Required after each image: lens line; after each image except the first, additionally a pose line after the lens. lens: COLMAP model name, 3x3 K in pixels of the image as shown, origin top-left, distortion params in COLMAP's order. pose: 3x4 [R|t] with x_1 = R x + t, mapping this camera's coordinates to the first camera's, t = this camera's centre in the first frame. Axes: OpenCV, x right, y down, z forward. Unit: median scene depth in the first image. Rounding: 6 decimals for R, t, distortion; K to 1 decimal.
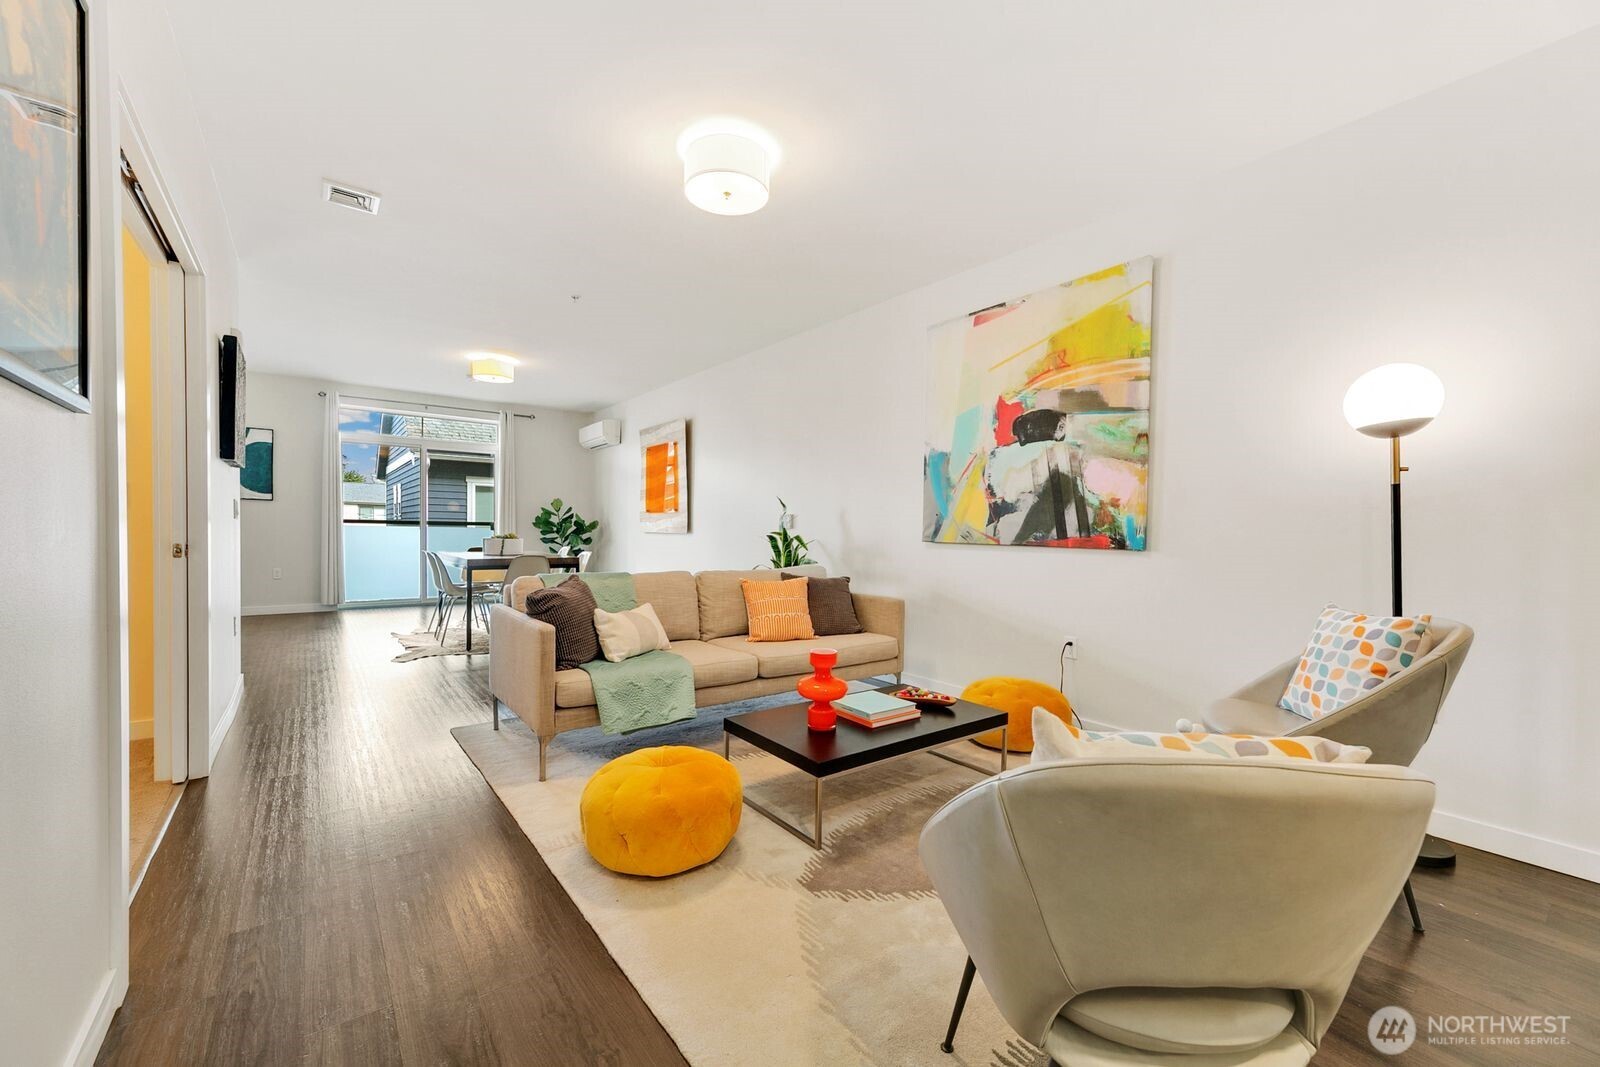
lens RADIAL K [[653.1, 0, 800.0], [0, 653.1, 533.5], [0, 0, 1]] dist [0.010796, -0.000061]
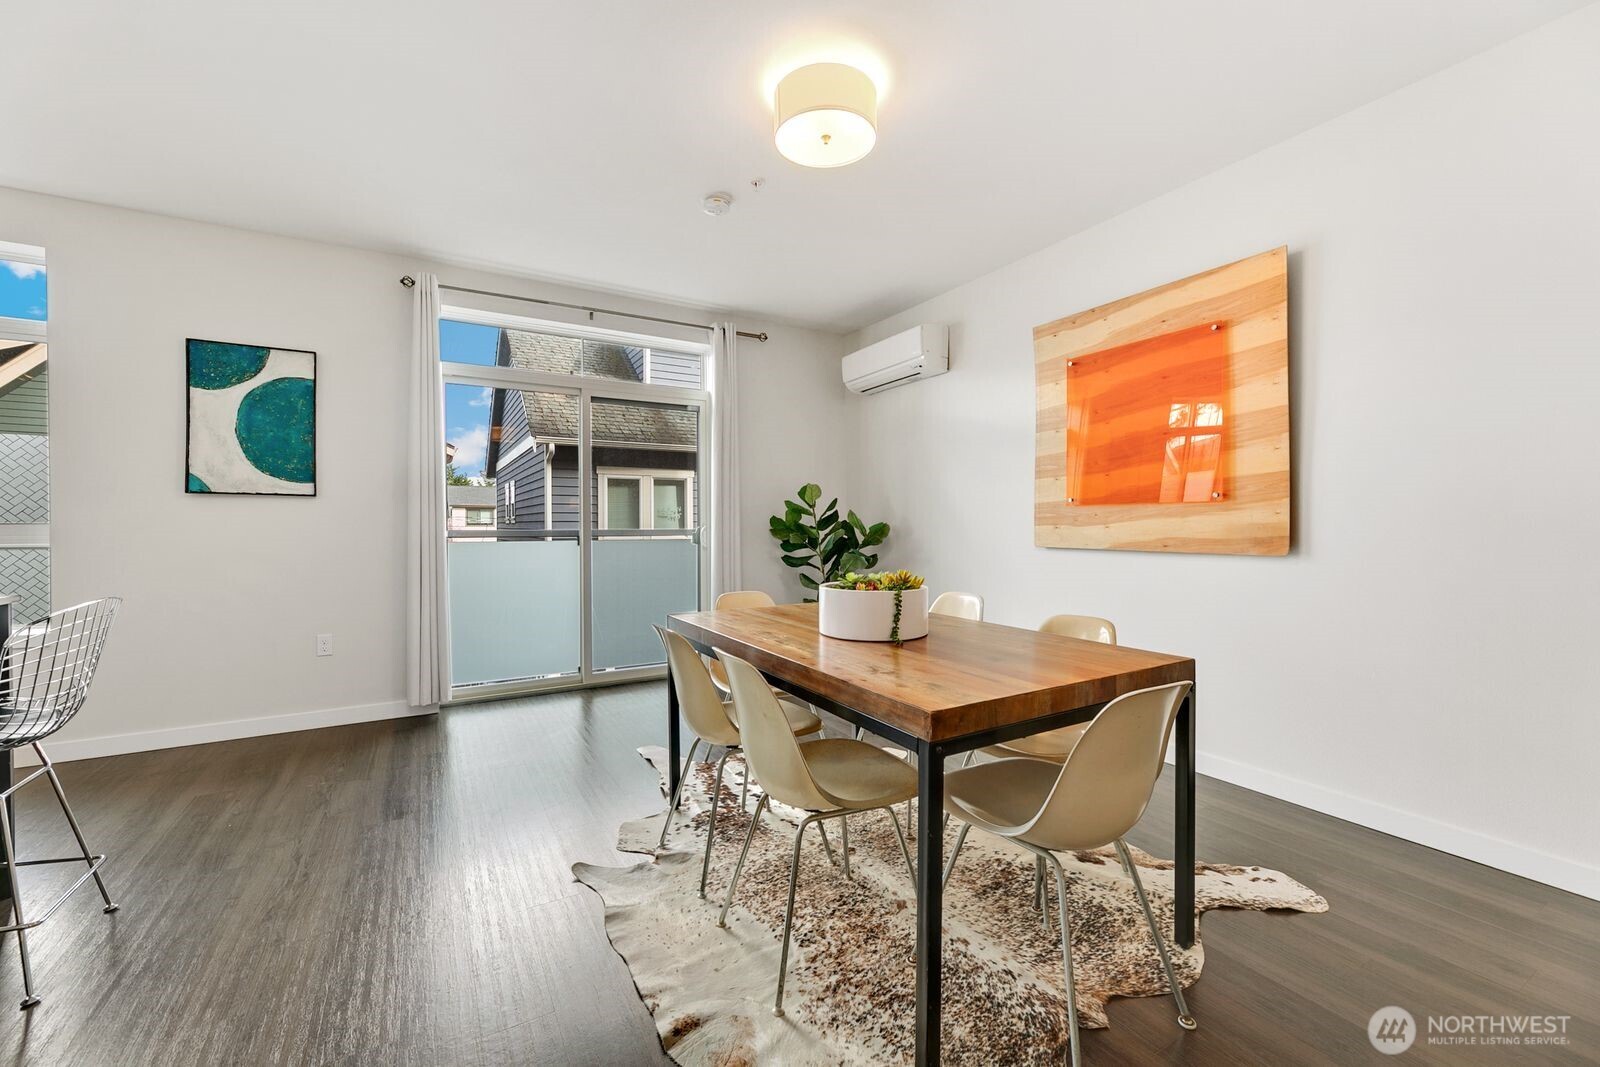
lens RADIAL K [[647.1, 0, 793.7], [0, 647.1, 517.9], [0, 0, 1]] dist [-0.000550, 0.000141]
pose [[0.992338, -0.020382, -0.121863, -0.320540], [0.018417, 0.999682, -0.017227, -0.015981], [0.122175, 0.014851, 0.992397, 0.464572]]
